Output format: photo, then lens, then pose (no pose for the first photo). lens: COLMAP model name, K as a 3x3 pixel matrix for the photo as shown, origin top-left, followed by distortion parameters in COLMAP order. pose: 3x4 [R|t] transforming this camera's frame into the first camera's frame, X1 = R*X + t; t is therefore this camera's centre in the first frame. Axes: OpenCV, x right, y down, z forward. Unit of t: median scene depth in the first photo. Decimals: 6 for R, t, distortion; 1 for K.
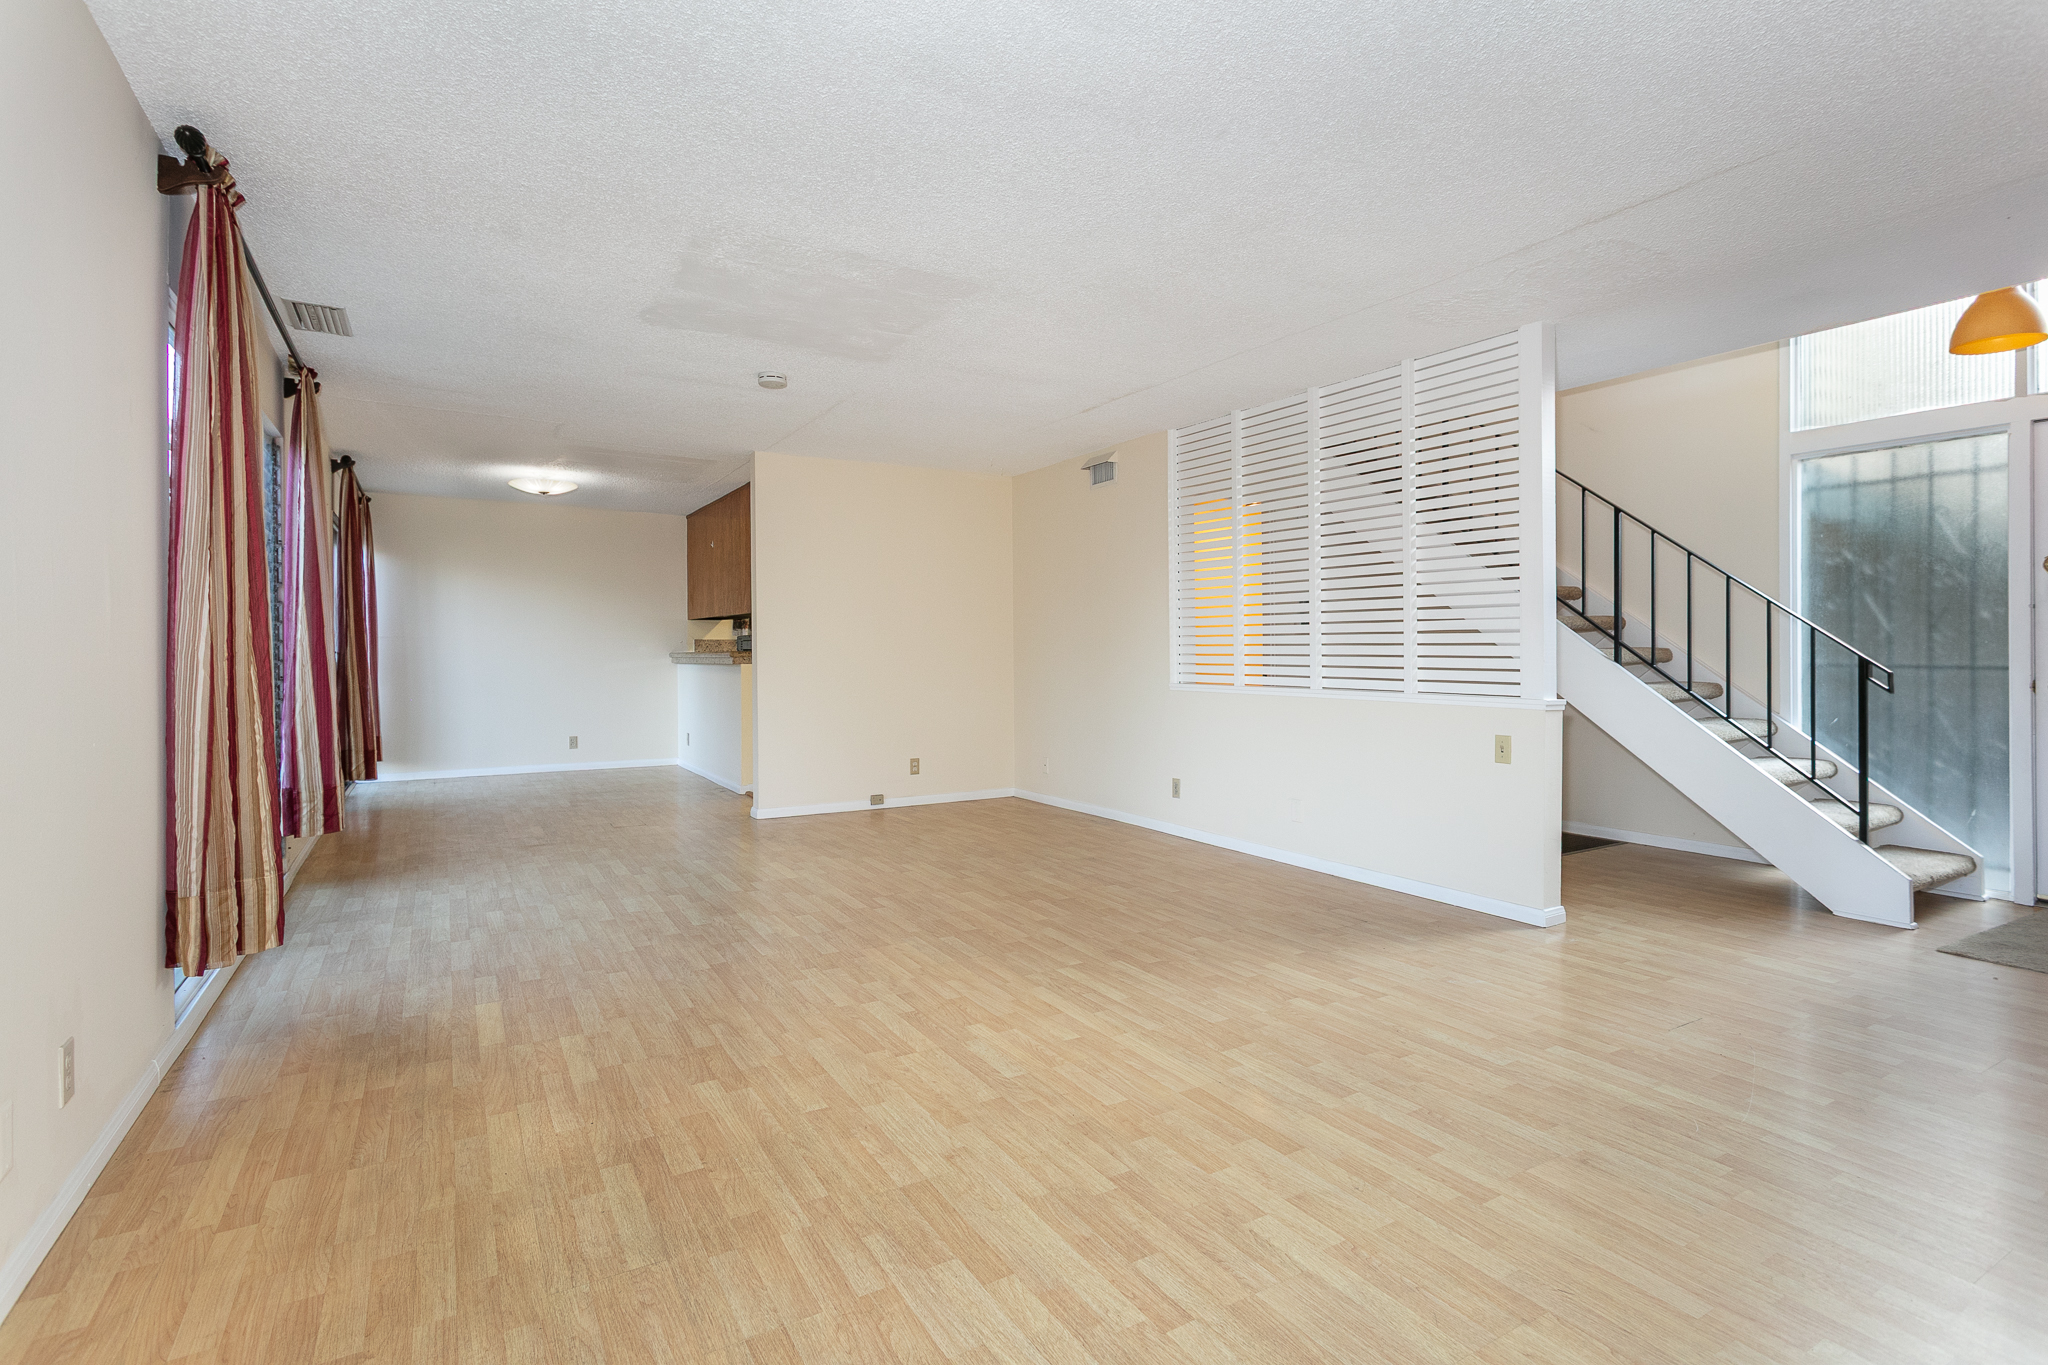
lens RADIAL K [[974.9, 0, 1020.4], [0, 974.9, 653.0], [0, 0, 1]] dist [0.000927, 0.001450]
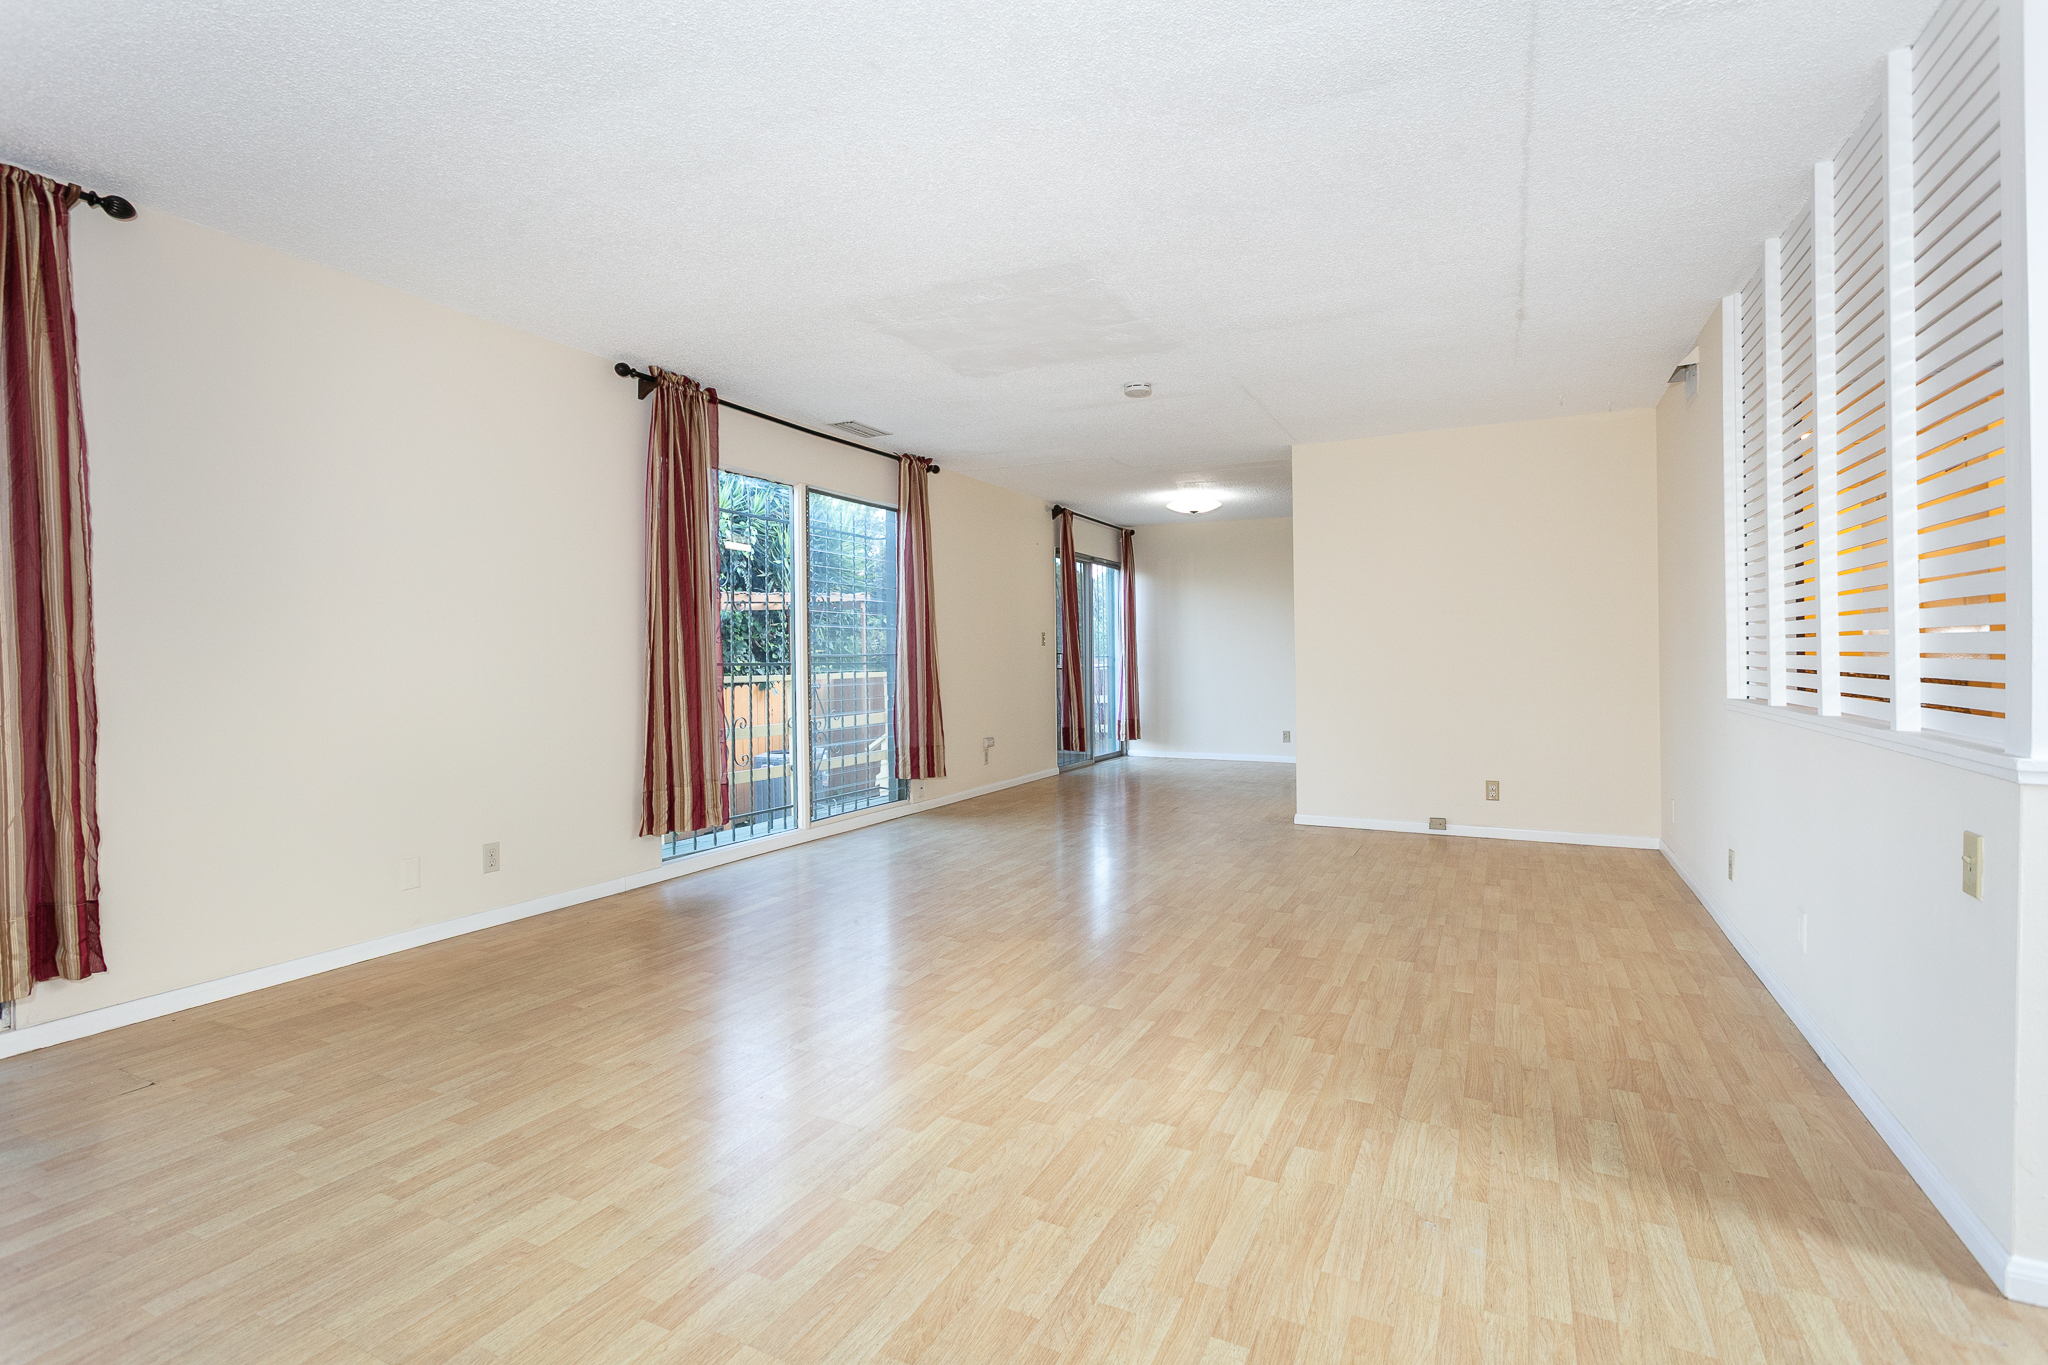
lens RADIAL K [[974.9, 0, 1020.4], [0, 974.9, 653.0], [0, 0, 1]] dist [0.000927, 0.001450]
pose [[0.533870, -0.004509, -0.845555, 0.831482], [0.004416, 0.999987, -0.002544, 0.003271], [0.845555, -0.002375, 0.533883, 0.514476]]
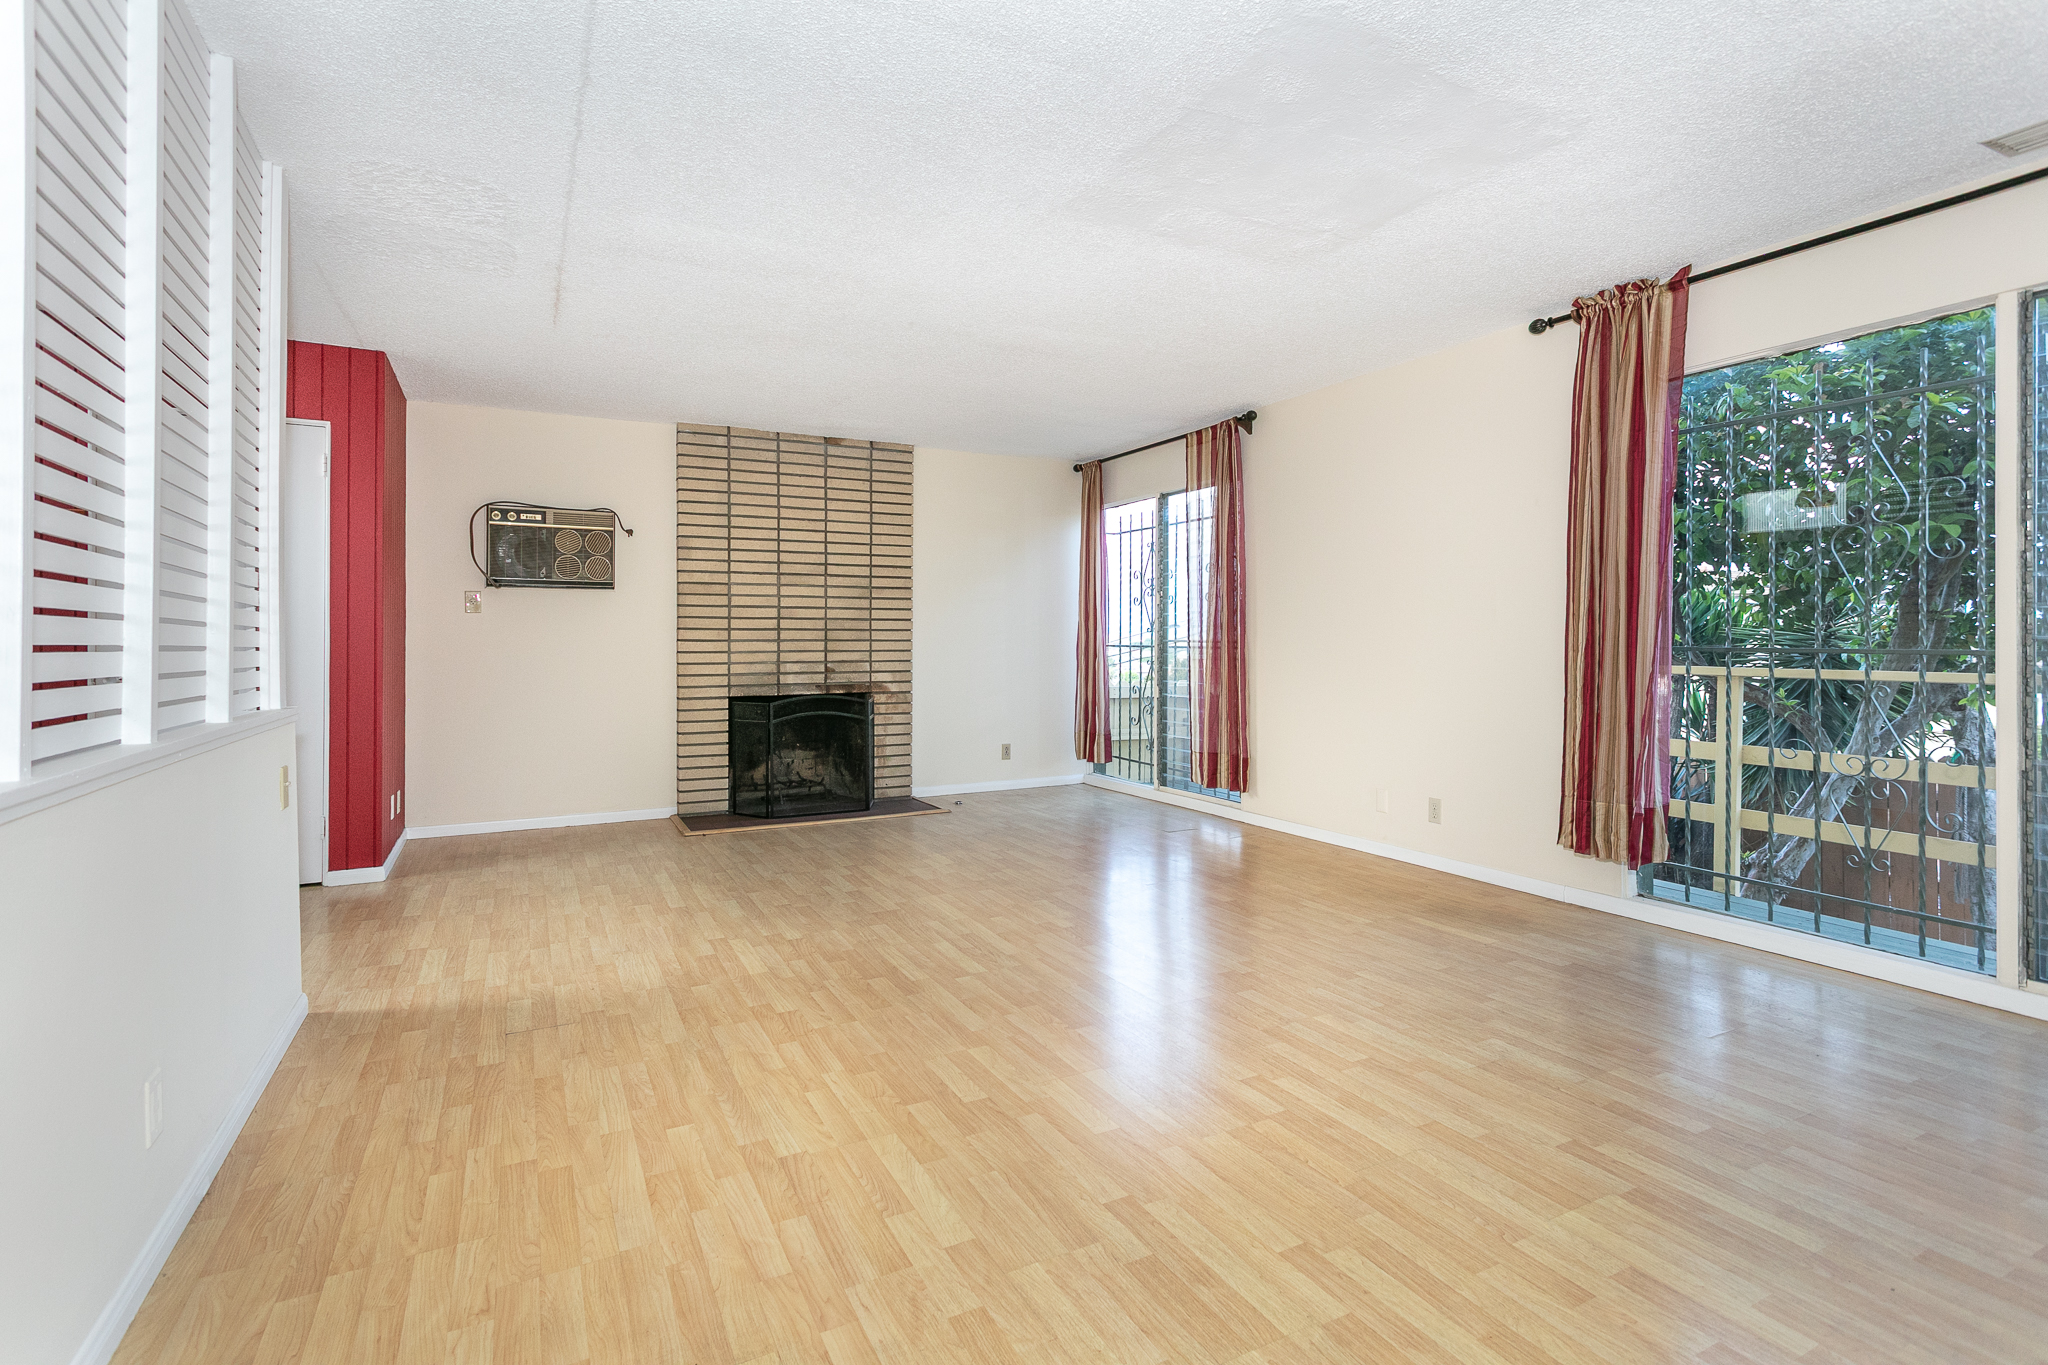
lens RADIAL K [[974.9, 0, 1020.4], [0, 974.9, 653.0], [0, 0, 1]] dist [0.000927, 0.001450]
pose [[-0.997664, 0.003373, 0.068222, -0.067037], [0.004158, 0.999927, 0.011360, 0.002576], [-0.068179, 0.011617, -0.997605, 2.111468]]
